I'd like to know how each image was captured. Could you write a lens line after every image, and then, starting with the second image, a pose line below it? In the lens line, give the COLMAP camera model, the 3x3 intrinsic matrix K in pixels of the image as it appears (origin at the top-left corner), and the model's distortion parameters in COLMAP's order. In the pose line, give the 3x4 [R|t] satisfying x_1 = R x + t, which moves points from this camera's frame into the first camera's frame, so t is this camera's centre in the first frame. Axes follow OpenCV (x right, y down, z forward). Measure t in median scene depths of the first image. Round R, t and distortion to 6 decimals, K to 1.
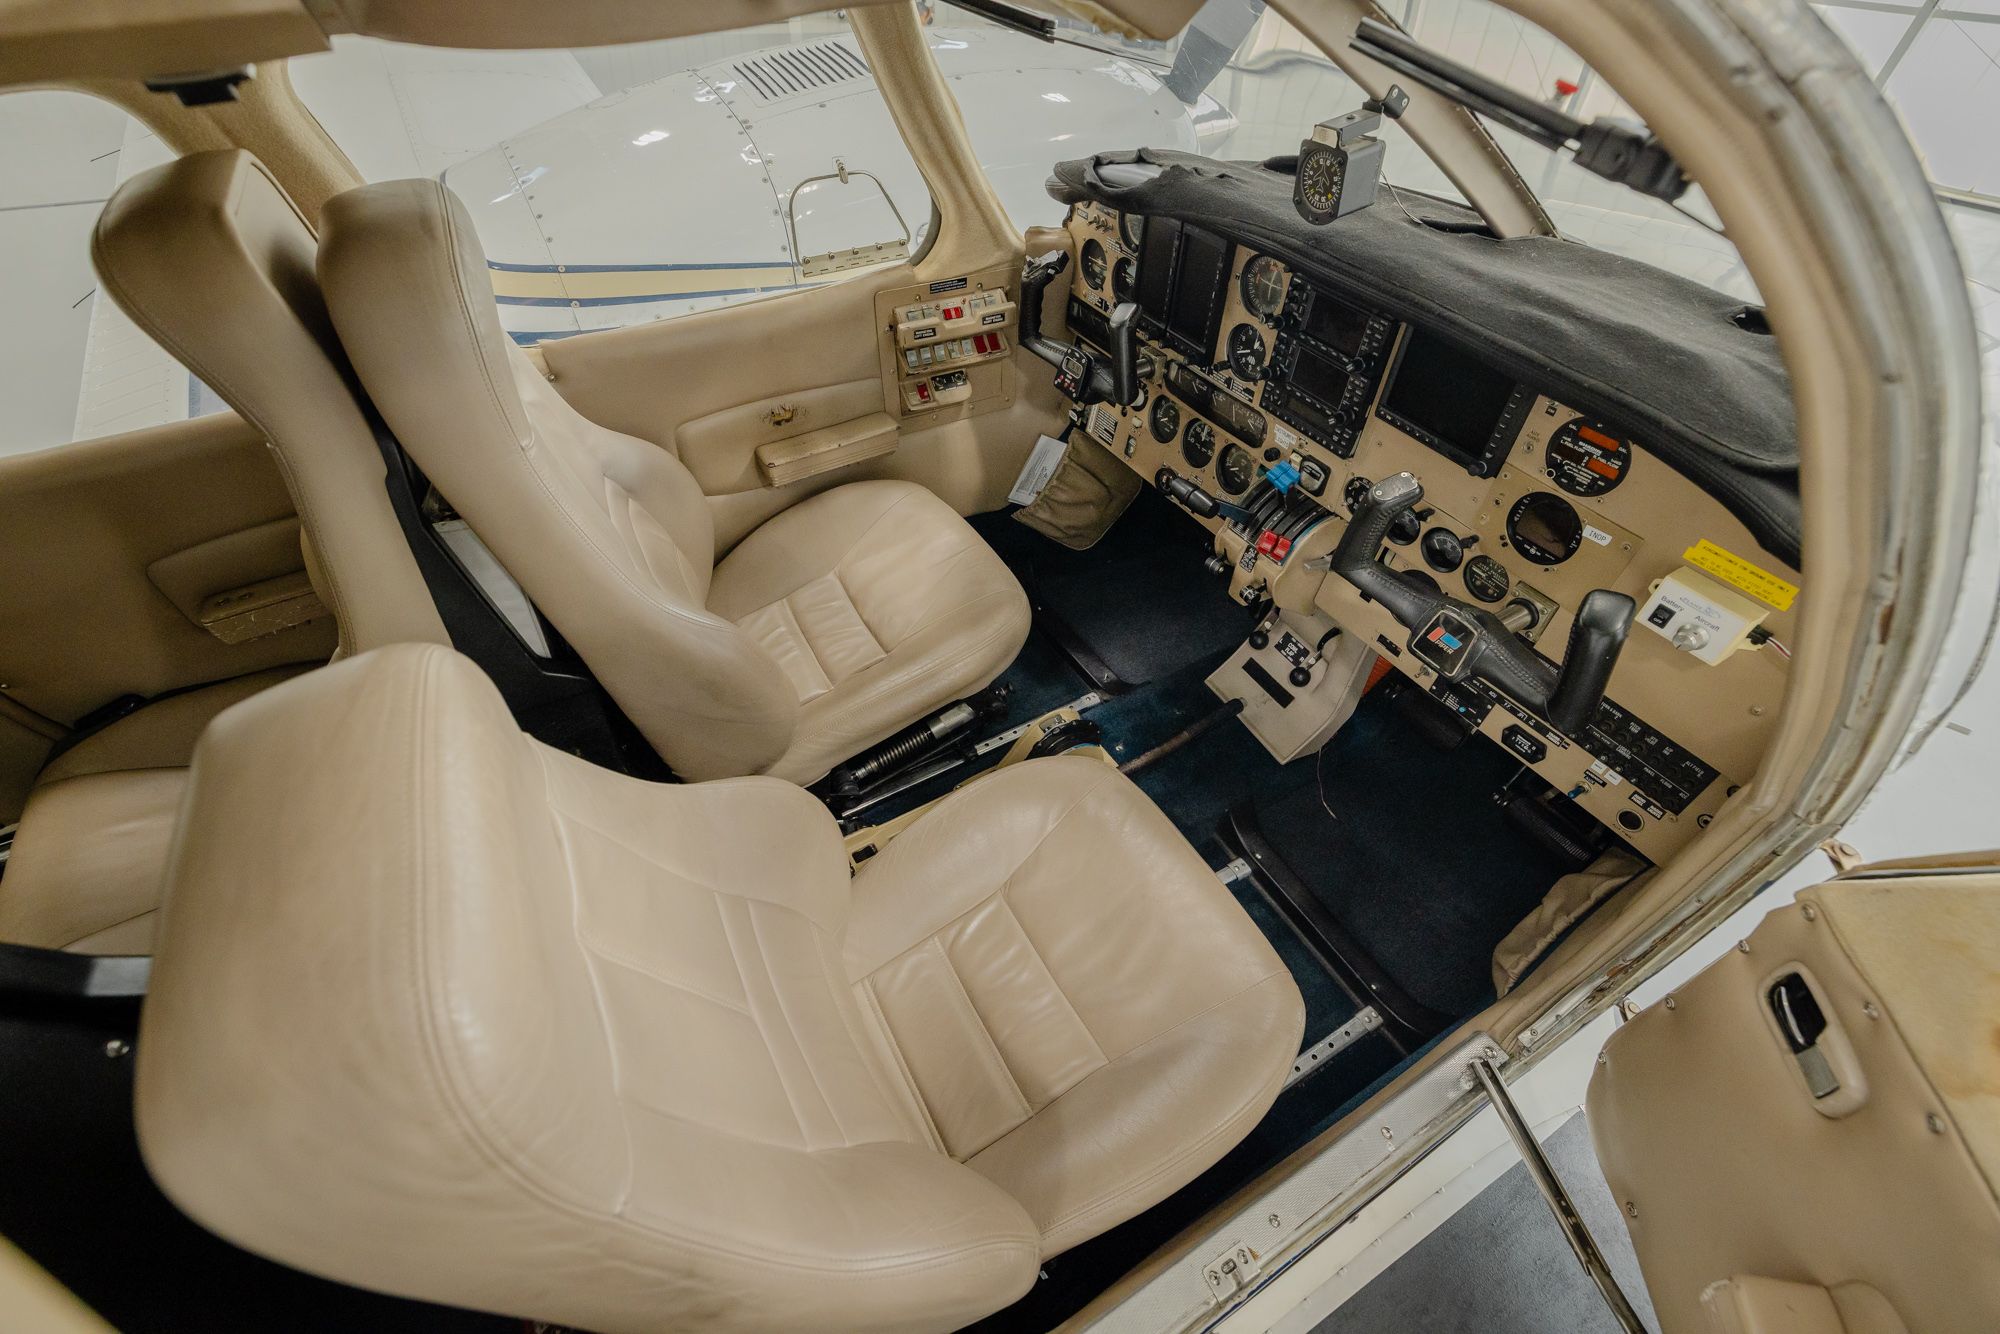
lens RADIAL K [[848.6, 0, 1000.0], [0, 848.6, 667.0], [0, 0, 1]] dist [0.000027, 0.000001]
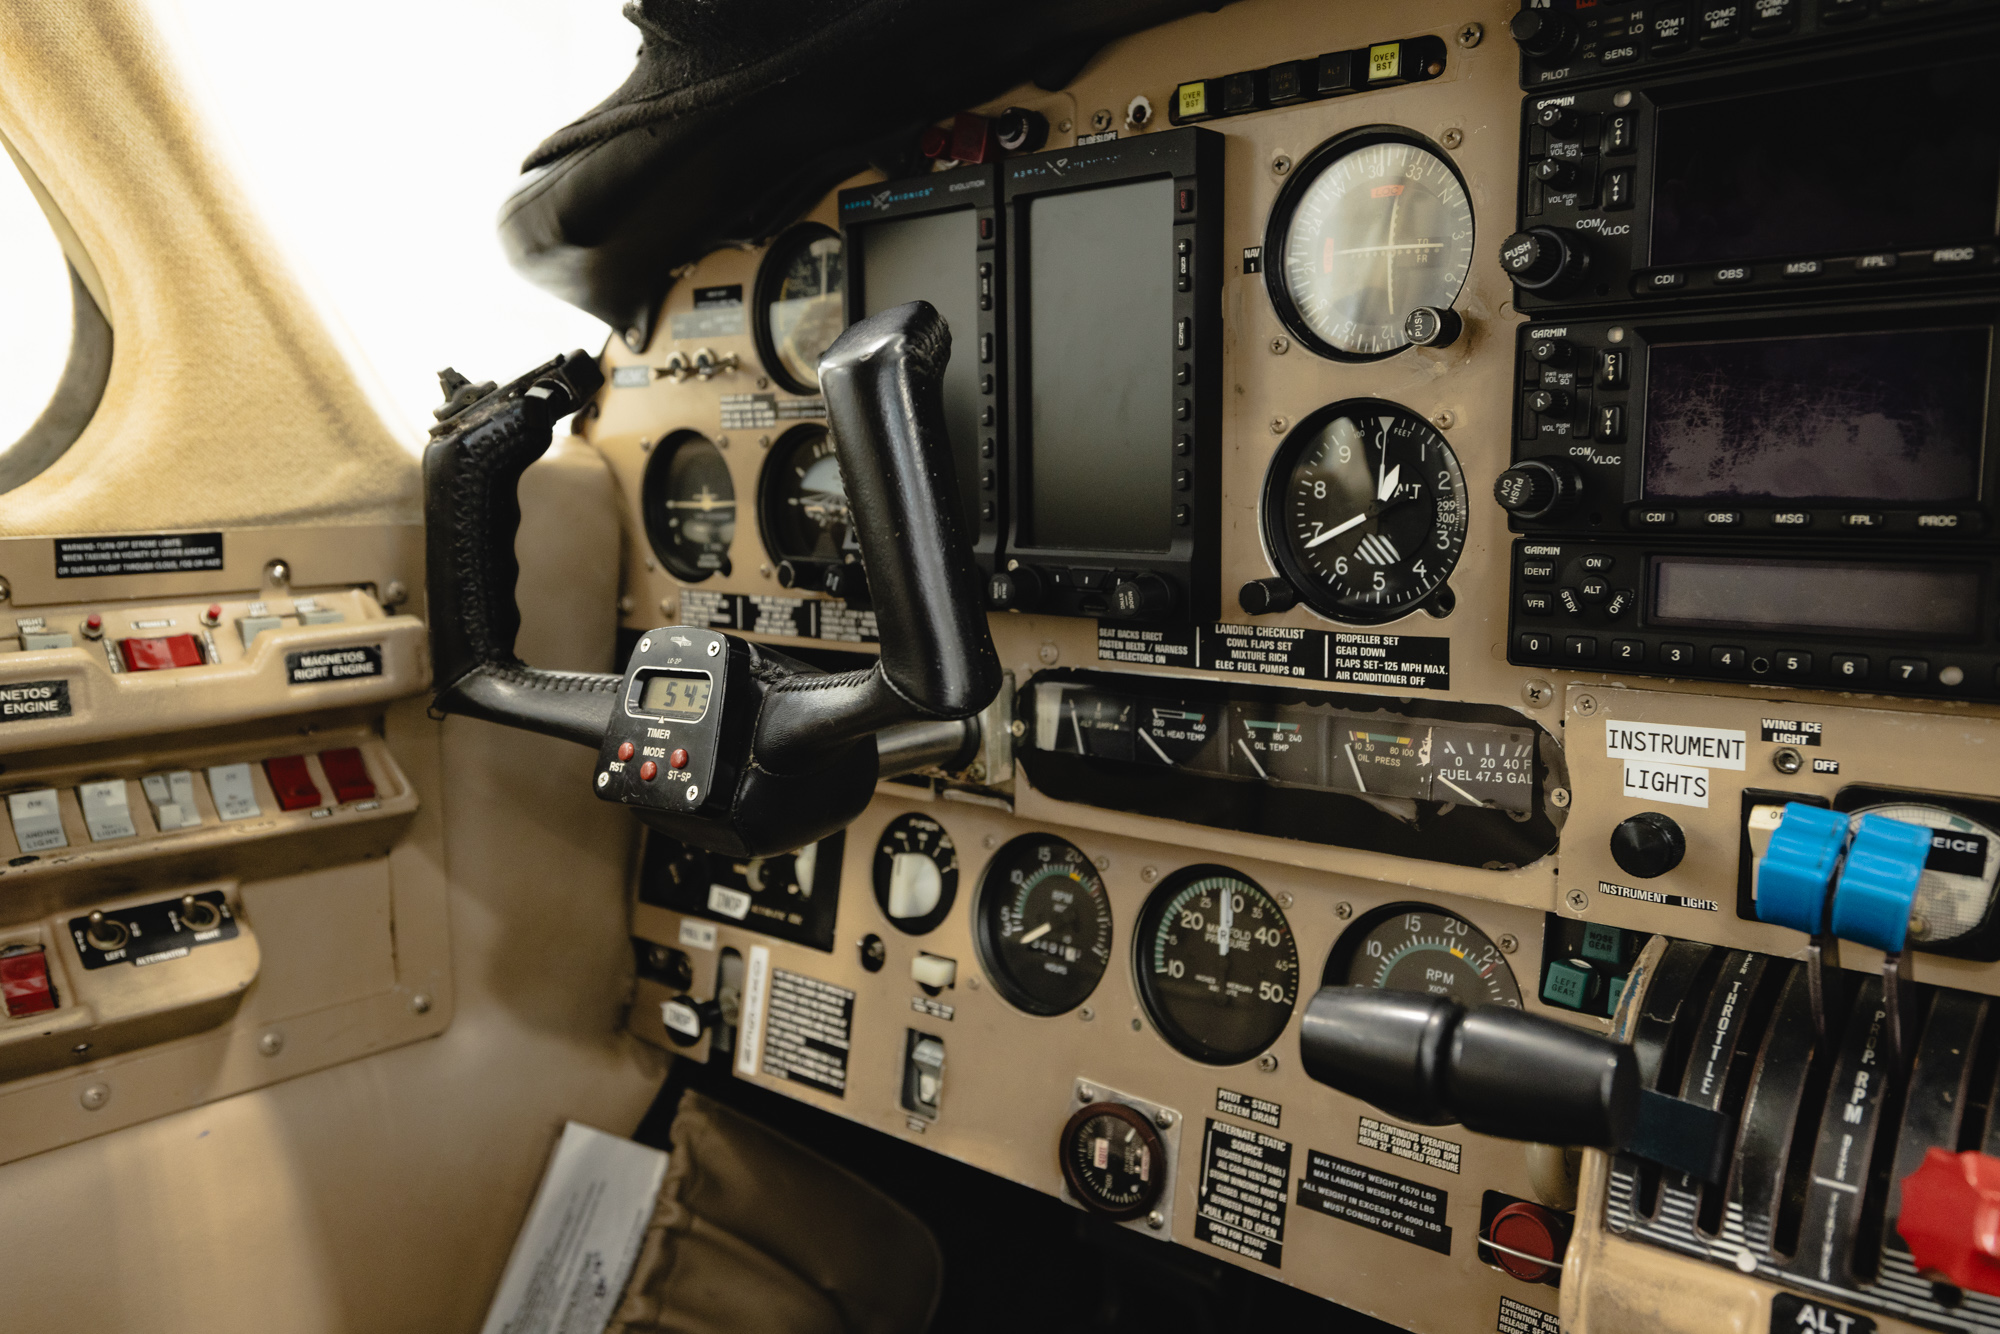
lens RADIAL K [[1512.4, 0, 957.7], [0, 1512.4, 661.5], [0, 0, 1]] dist [0.006929, 0.007506]
pose [[0.947878, -0.060266, 0.312882, 0.028659], [0.244717, 0.766558, -0.593720, -0.084385], [-0.204061, 0.639342, 0.741351, 0.612497]]
